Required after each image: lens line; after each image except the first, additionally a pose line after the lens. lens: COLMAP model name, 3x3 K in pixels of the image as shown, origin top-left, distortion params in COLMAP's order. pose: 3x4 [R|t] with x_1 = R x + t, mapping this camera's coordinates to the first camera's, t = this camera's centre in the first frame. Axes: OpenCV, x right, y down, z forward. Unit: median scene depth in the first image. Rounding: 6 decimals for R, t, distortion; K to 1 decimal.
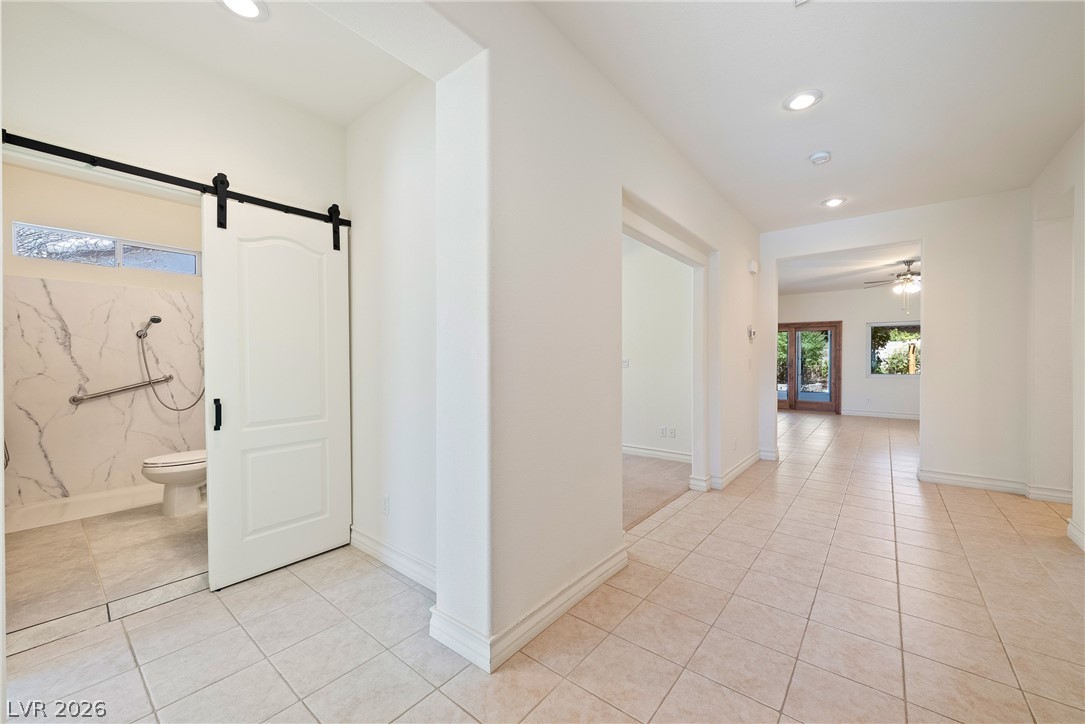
lens RADIAL K [[425.2, 0, 551.9], [0, 425.2, 366.1], [0, 0, 1]] dist [-0.008455, 0.000984]
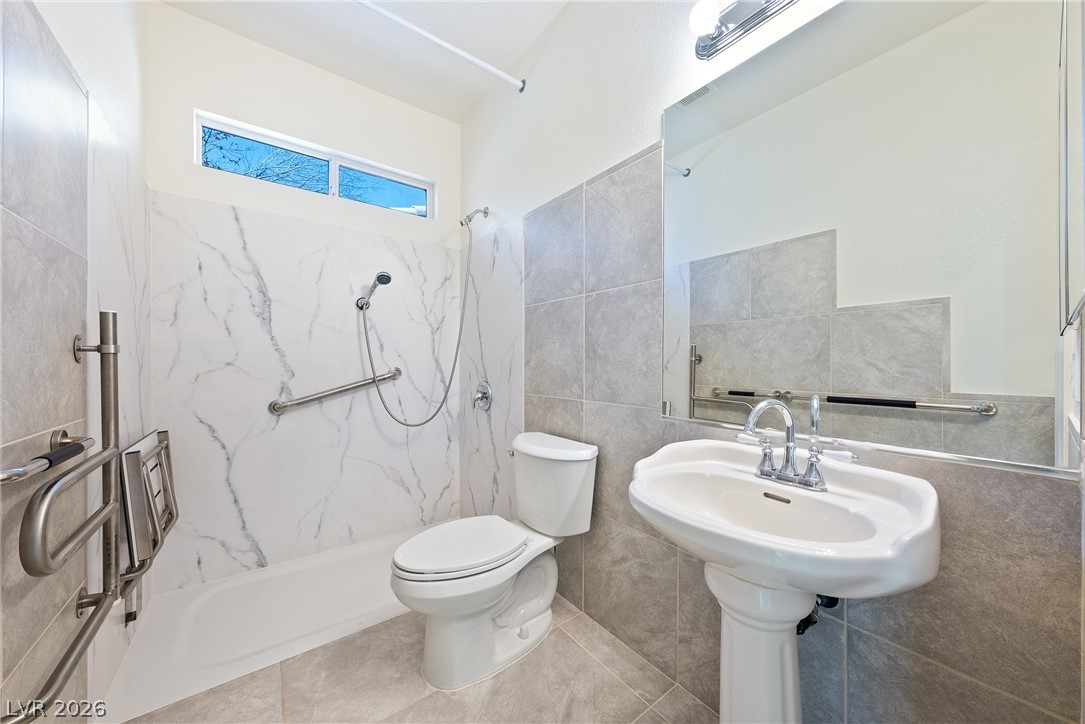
lens RADIAL K [[391.1, 0, 546.3], [0, 391.1, 365.9], [0, 0, 1]] dist [-0.004279, 0.000405]
pose [[0.966853, 0.002144, -0.255324, -0.604782], [-0.003775, 0.999975, -0.005898, 0.021682], [0.255305, 0.006666, 0.966838, 0.548845]]
